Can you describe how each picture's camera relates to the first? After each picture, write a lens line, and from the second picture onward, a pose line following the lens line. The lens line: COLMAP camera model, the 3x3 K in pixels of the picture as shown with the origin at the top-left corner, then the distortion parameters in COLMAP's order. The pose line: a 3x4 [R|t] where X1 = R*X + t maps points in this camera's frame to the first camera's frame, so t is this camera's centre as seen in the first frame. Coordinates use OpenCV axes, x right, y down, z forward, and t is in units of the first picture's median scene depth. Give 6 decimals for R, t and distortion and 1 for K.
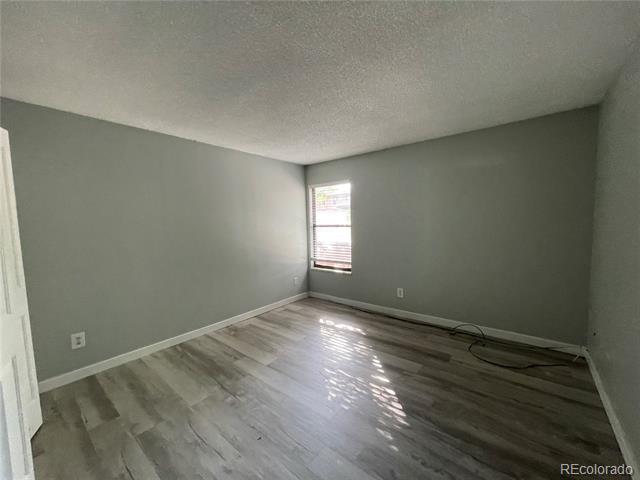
lens RADIAL K [[259.9, 0, 315.7], [0, 259.9, 240.1], [0, 0, 1]] dist [0.004391, 0.000755]
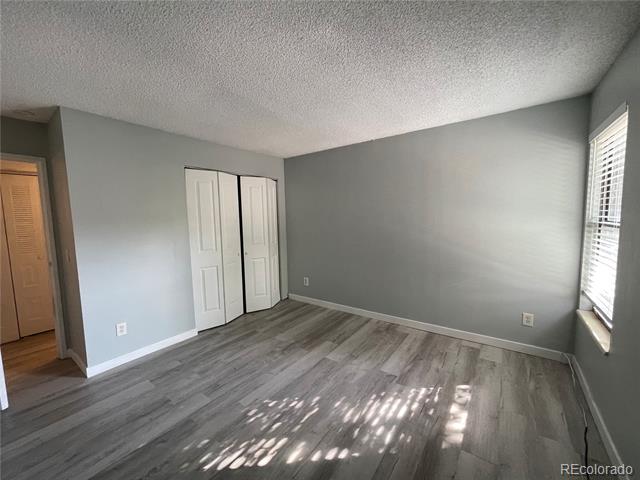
lens RADIAL K [[259.9, 0, 315.8], [0, 259.9, 240.3], [0, 0, 1]] dist [0.004391, 0.000755]
pose [[0.054239, 0.115250, -0.991855, 0.671366], [-0.050585, 0.992358, 0.112543, -0.081349], [0.997246, 0.044068, 0.059655, 0.760174]]
